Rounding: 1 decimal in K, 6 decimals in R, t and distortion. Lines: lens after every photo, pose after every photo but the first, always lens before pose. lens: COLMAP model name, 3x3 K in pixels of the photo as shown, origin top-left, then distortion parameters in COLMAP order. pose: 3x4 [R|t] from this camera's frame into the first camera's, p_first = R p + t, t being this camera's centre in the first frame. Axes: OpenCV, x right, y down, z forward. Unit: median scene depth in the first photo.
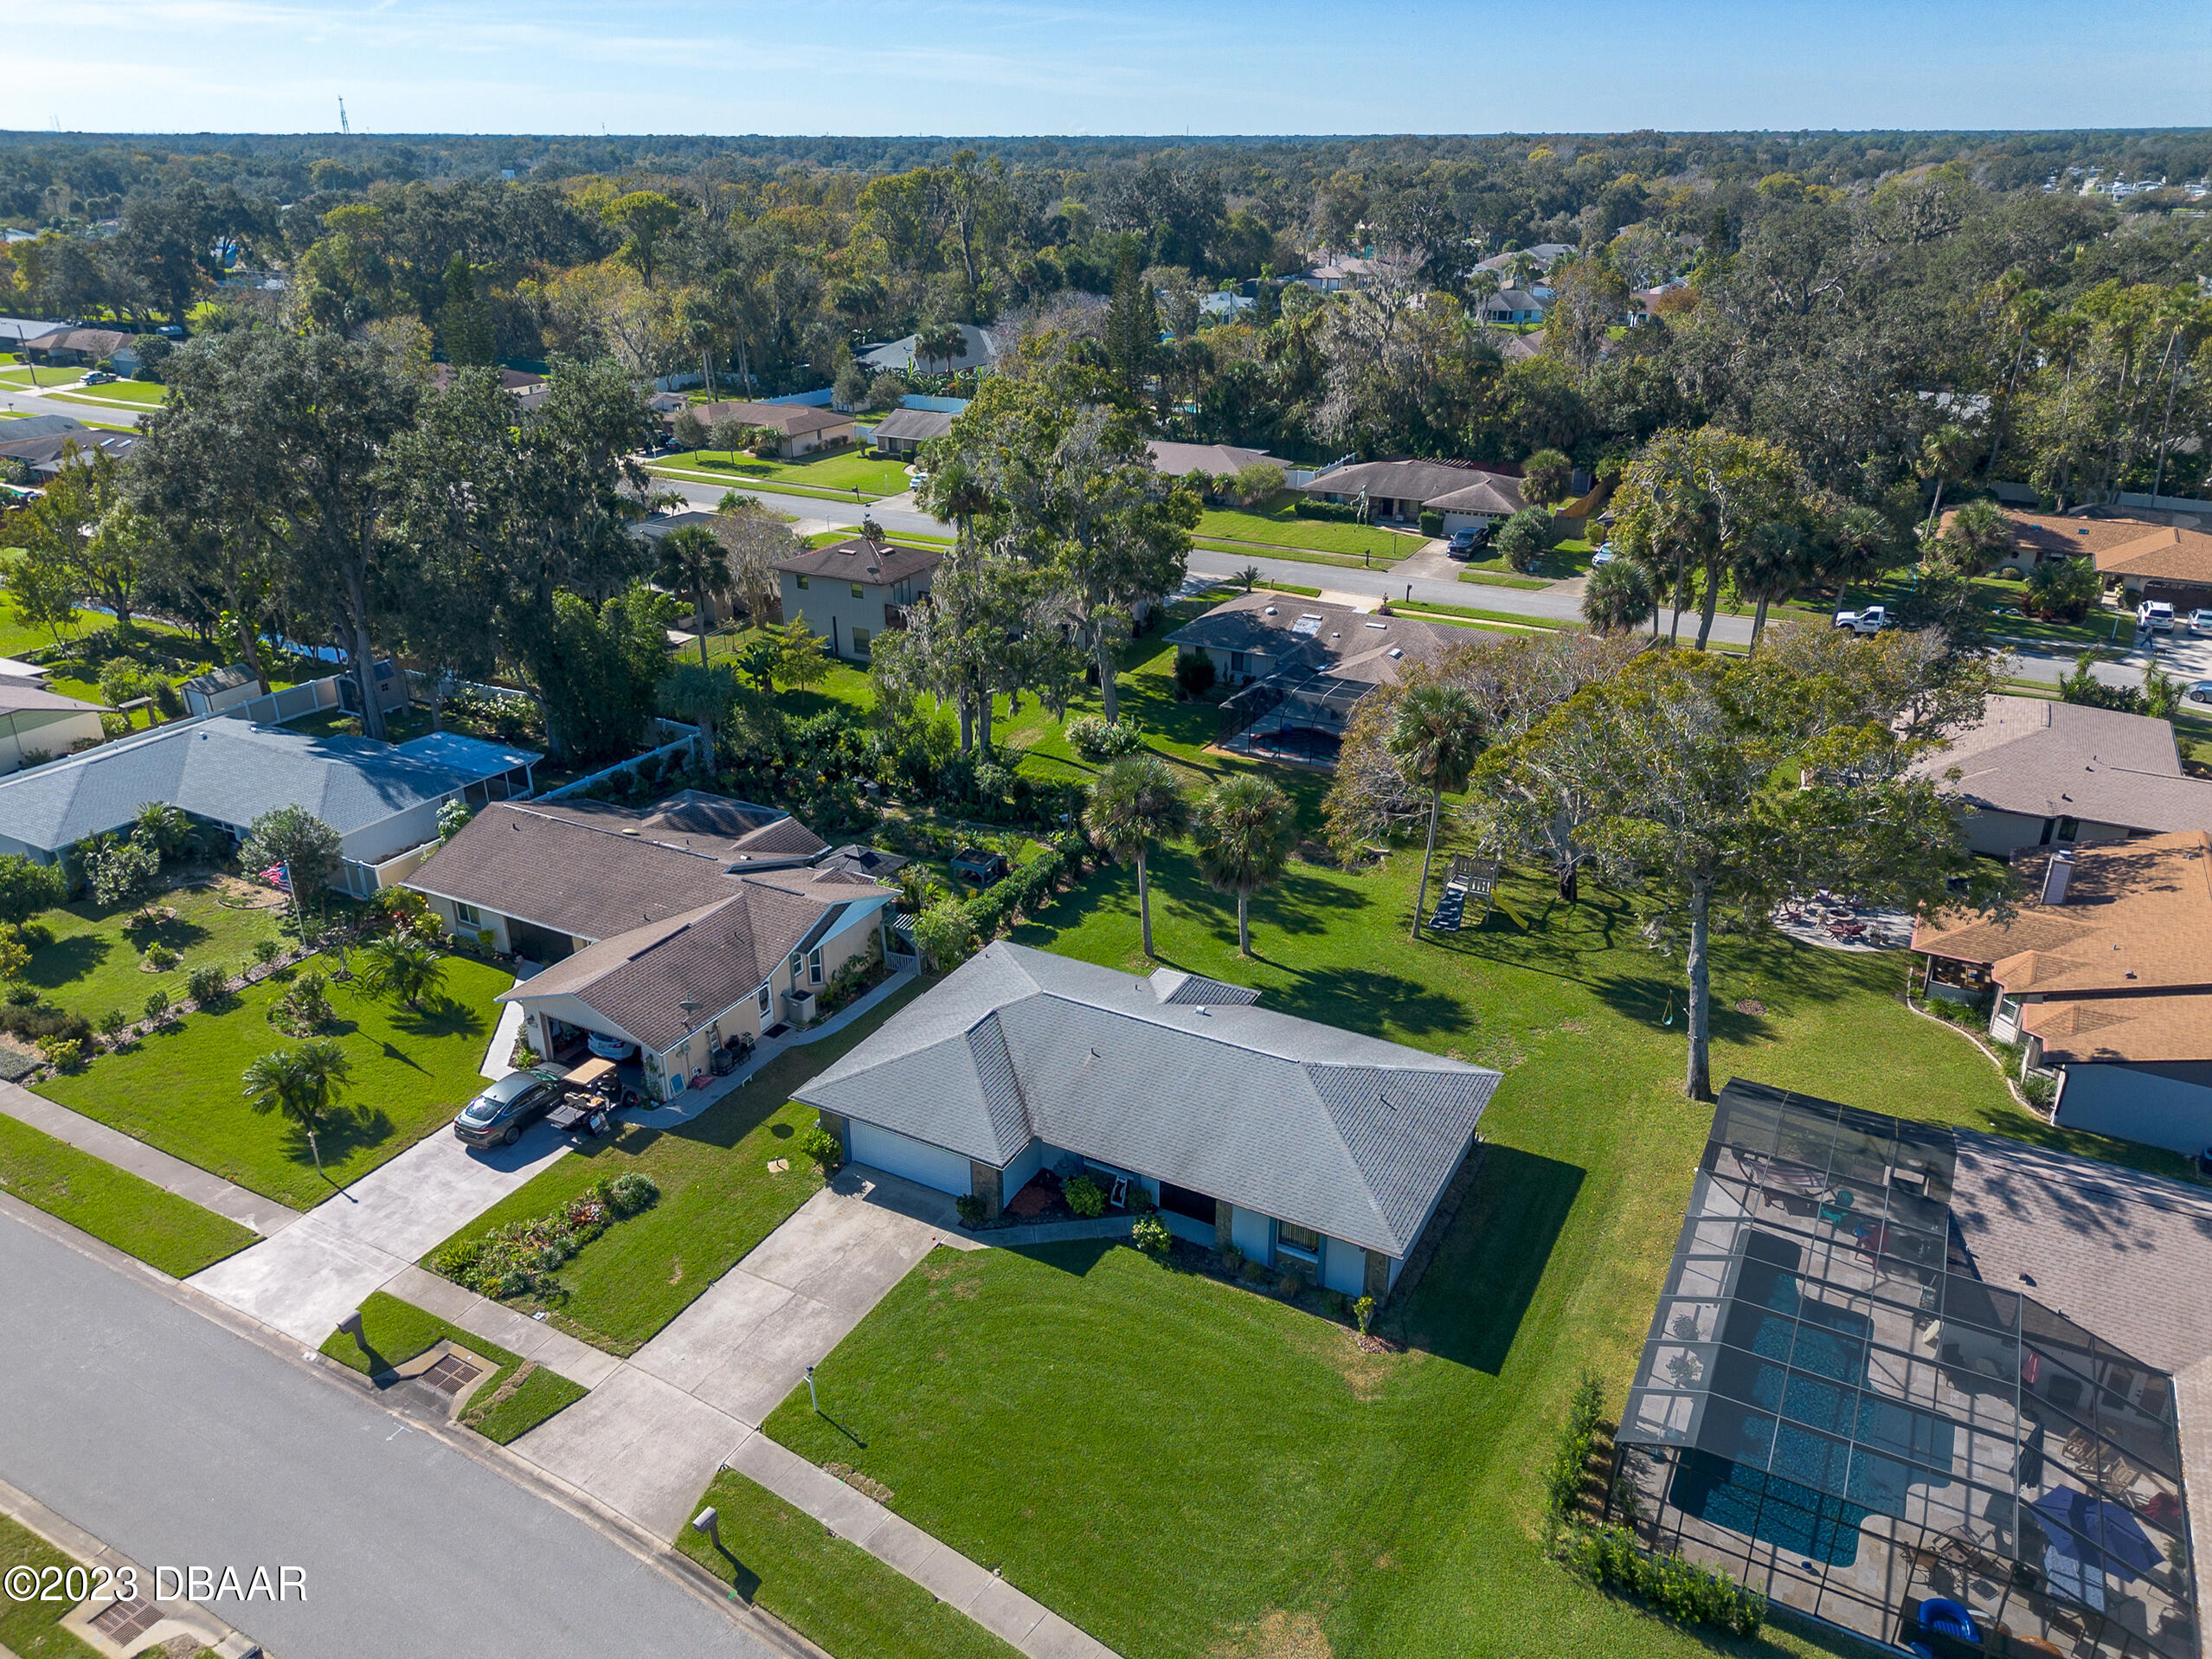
lens RADIAL K [[1560.2, 0, 1106.0], [0, 1560.2, 829.5], [0, 0, 1]] dist [0.068238, -0.064531]
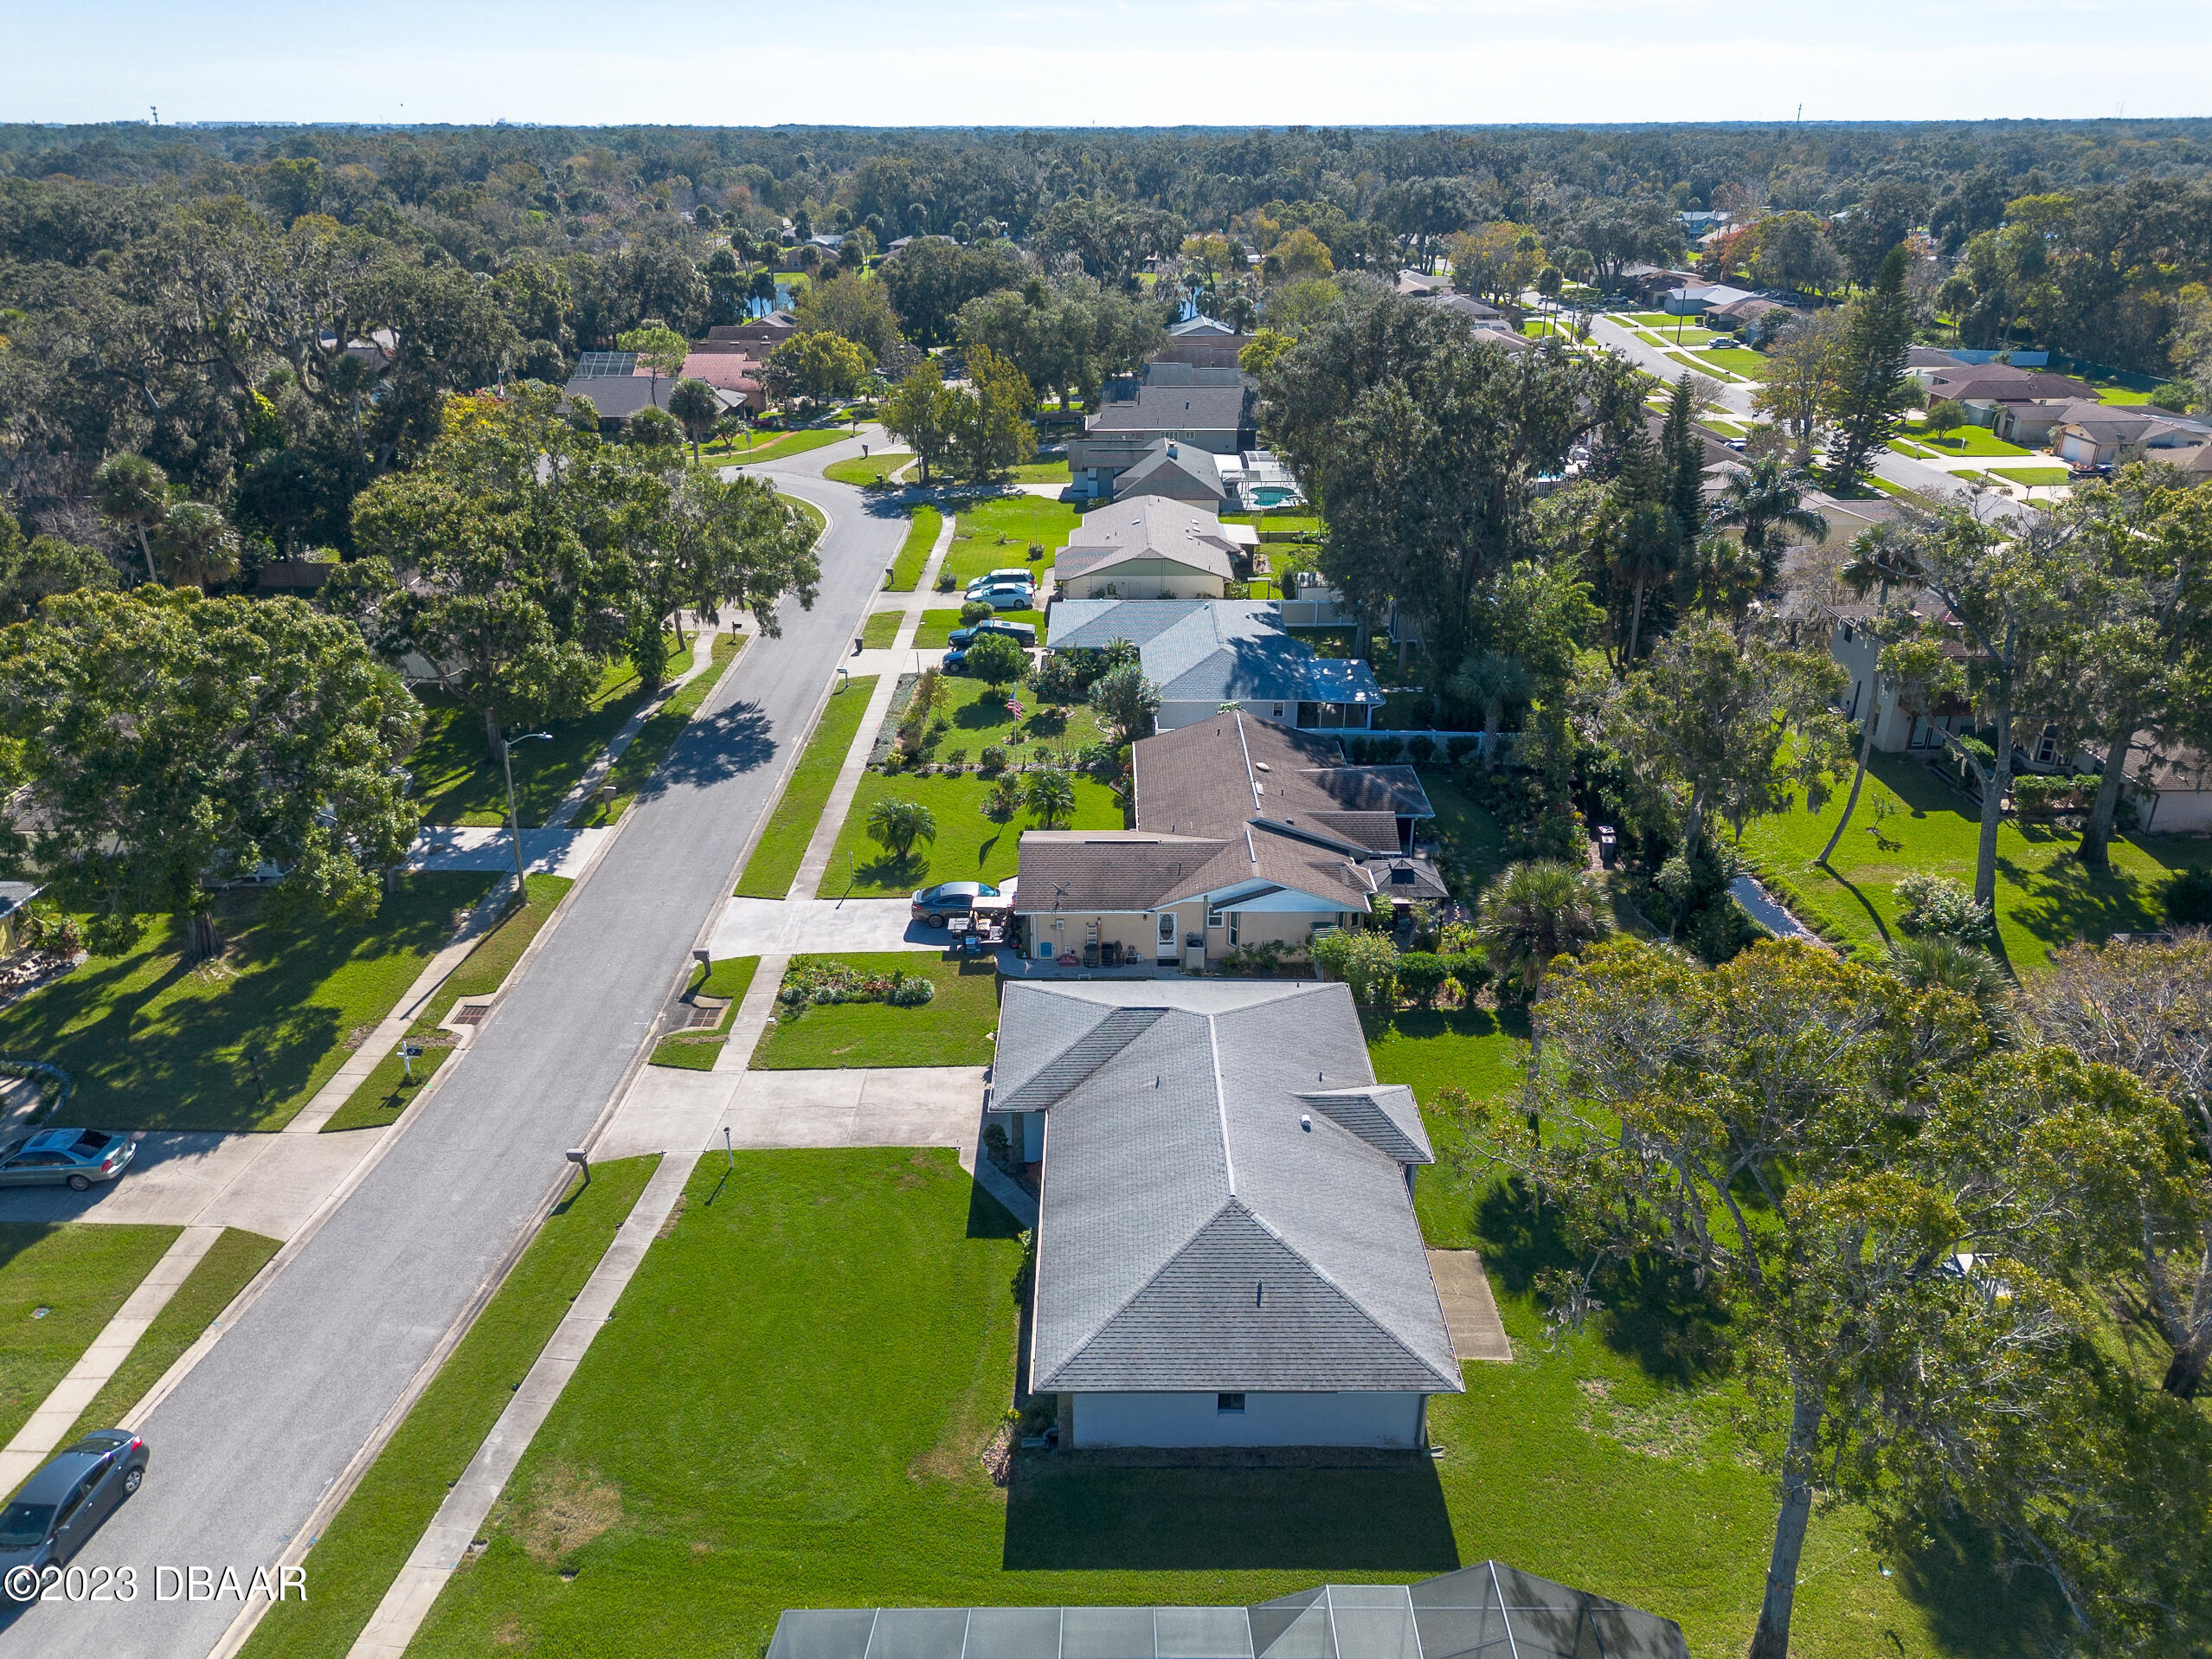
lens RADIAL K [[1560.2, 0, 1106.0], [0, 1560.2, 829.5], [0, 0, 1]] dist [0.068238, -0.064531]
pose [[0.477377, 0.360608, -0.801295, 0.698754], [-0.354582, 0.913423, 0.199824, -0.180306], [0.803980, 0.188733, 0.563912, 0.415536]]
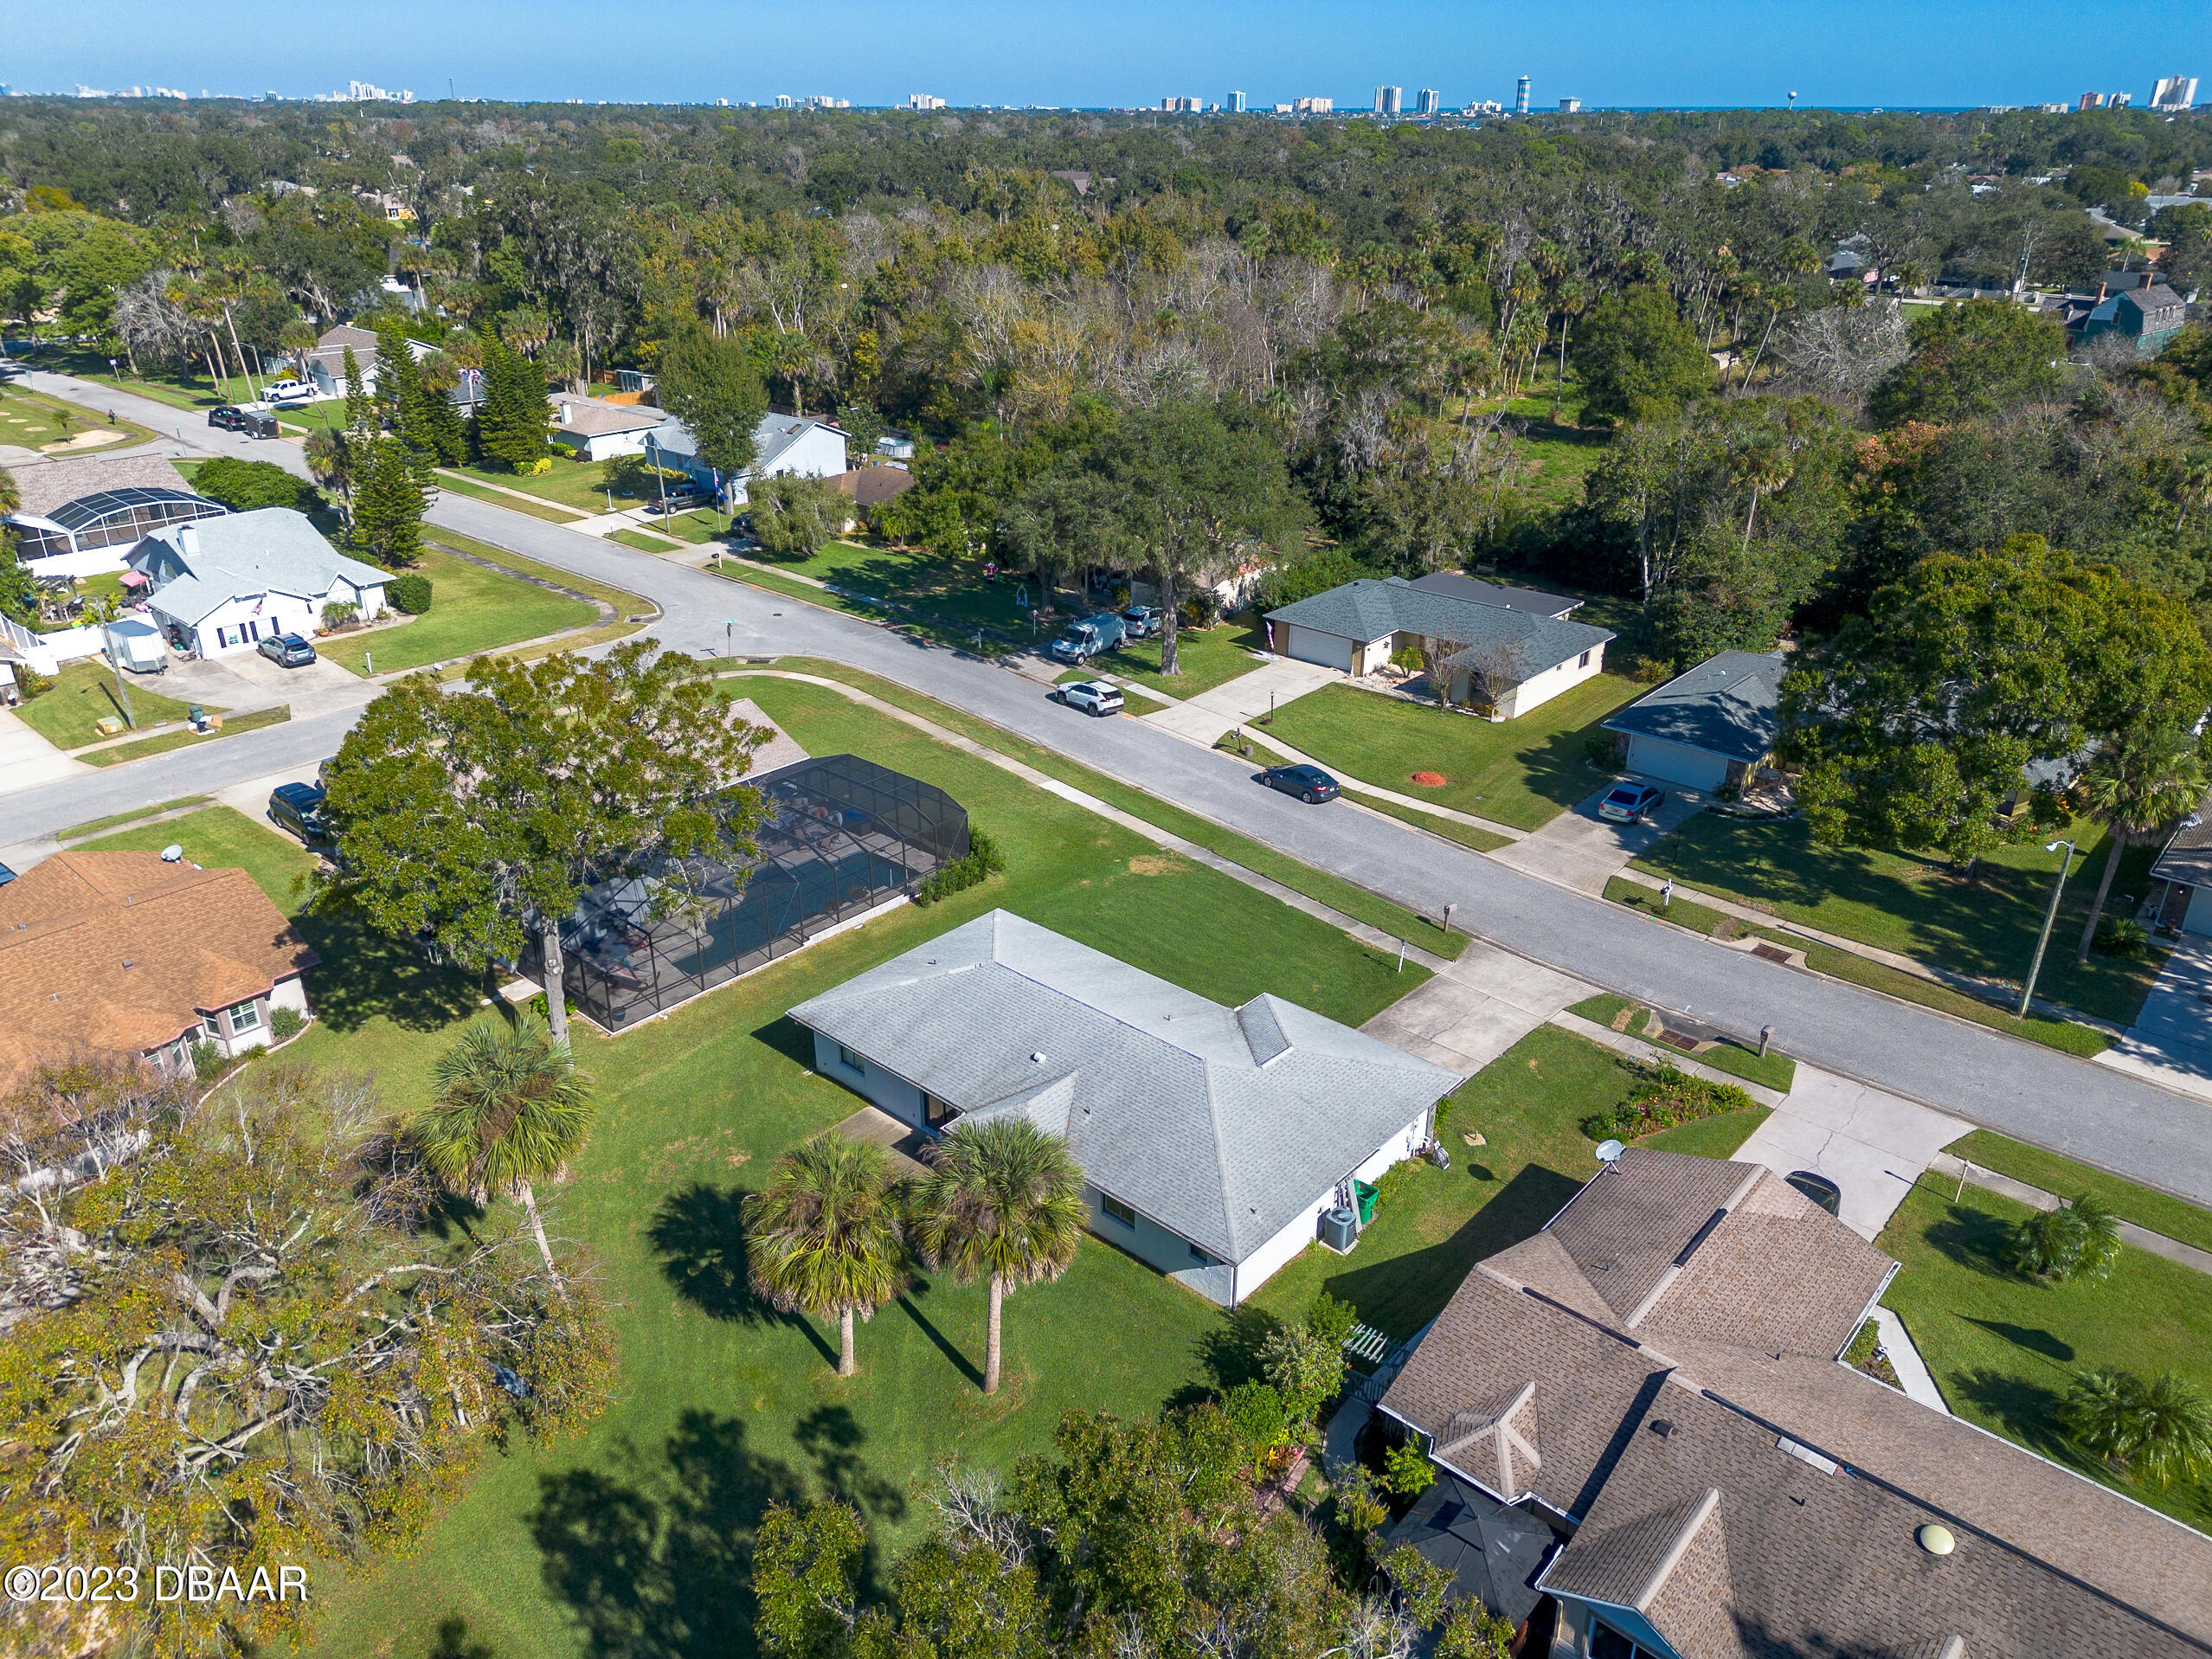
lens RADIAL K [[1557.1, 0, 1106.0], [0, 1557.1, 829.5], [0, 0, 1]] dist [0.087720, -0.080781]
pose [[-0.974014, -0.095519, 0.205359, -0.170999], [0.090246, 0.667944, 0.738719, -0.719582], [-0.207730, 0.738056, -0.641967, 1.608402]]
